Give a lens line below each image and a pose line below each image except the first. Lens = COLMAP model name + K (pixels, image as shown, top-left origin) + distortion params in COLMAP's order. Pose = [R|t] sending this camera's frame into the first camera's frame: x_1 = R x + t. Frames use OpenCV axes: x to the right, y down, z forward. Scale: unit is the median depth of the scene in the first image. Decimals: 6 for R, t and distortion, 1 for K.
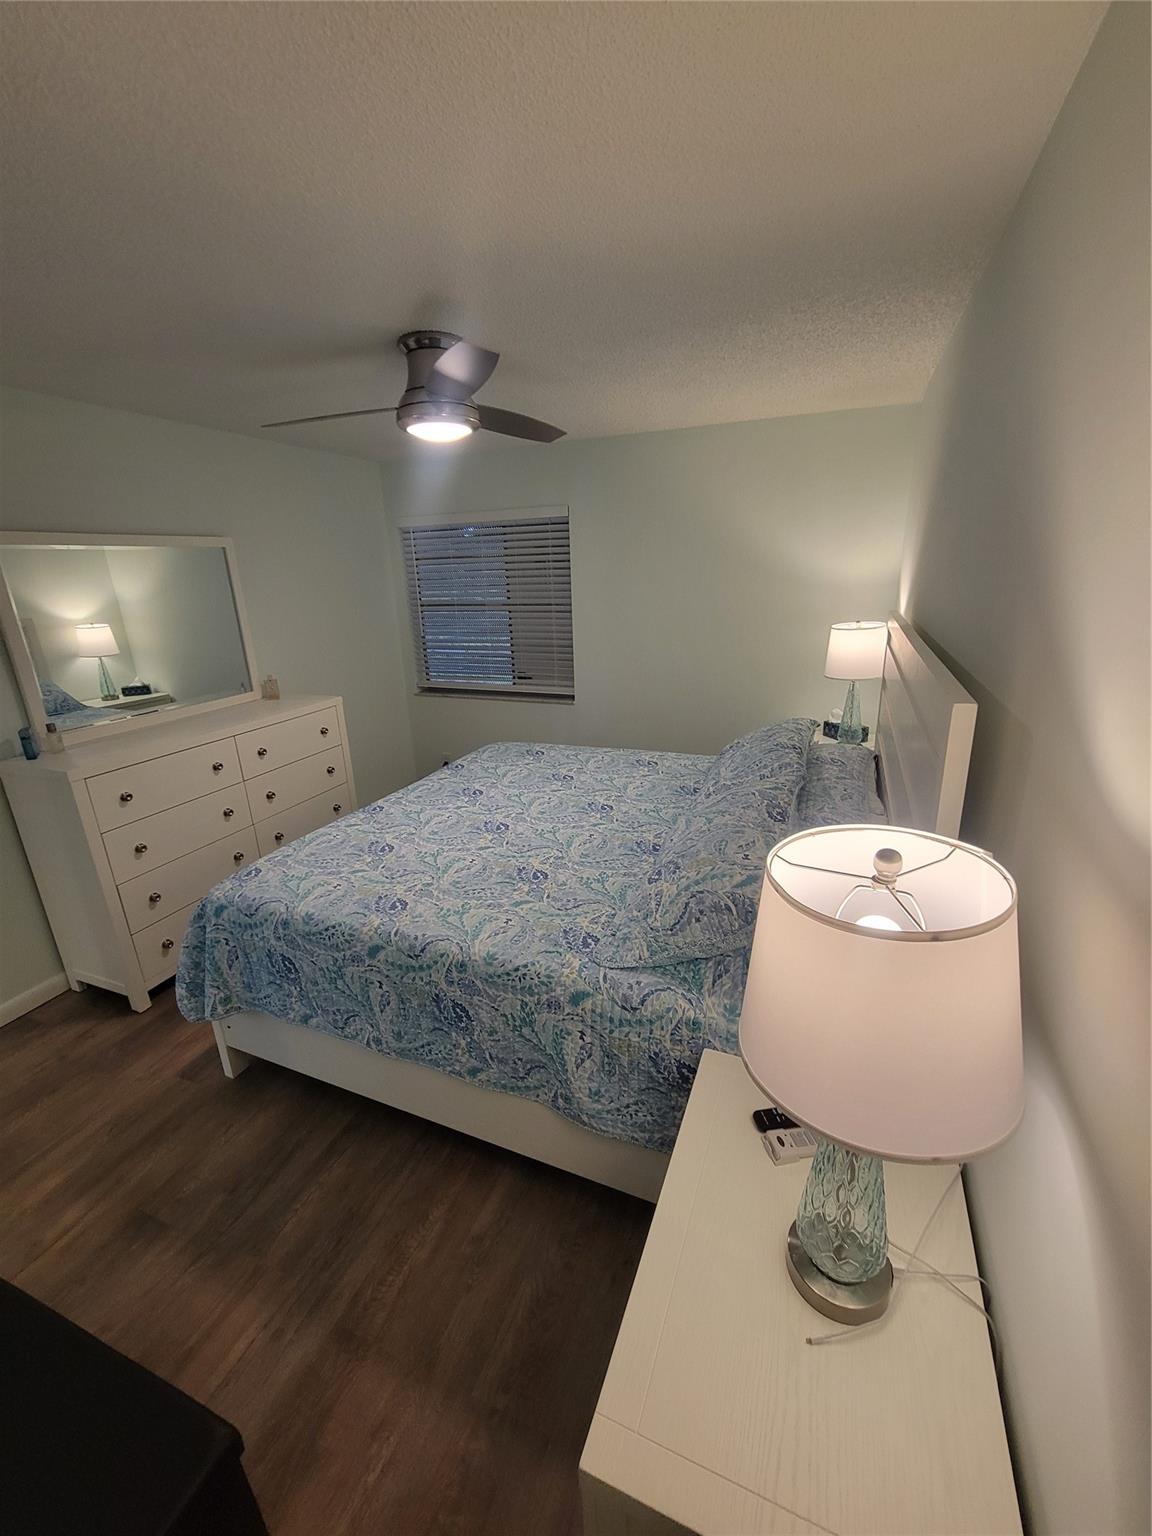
lens RADIAL K [[625.9, 0, 573.0], [0, 625.9, 767.9], [0, 0, 1]] dist [0.001369, -0.000207]
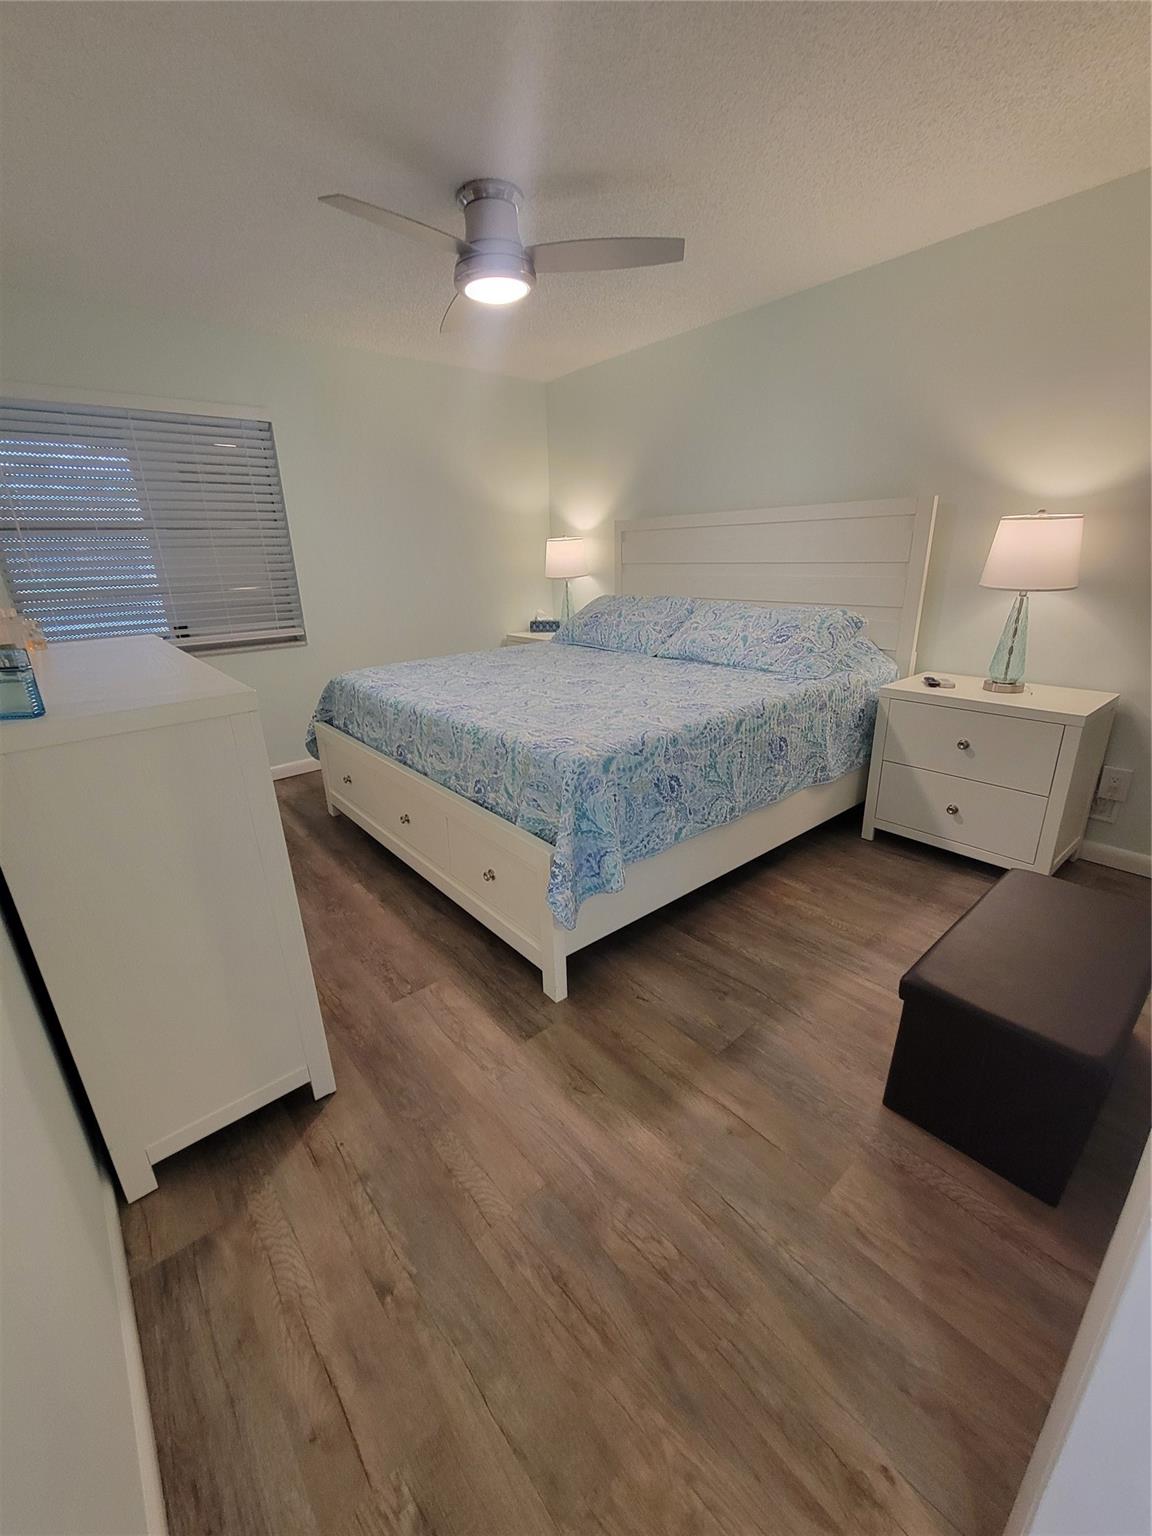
lens RADIAL K [[625.9, 0, 573.0], [0, 625.9, 767.9], [0, 0, 1]] dist [0.001369, -0.000207]
pose [[0.470092, -0.278715, 0.837456, -1.402578], [0.286505, 0.945638, 0.153895, 0.078299], [-0.834823, 0.167590, 0.524390, 0.582001]]
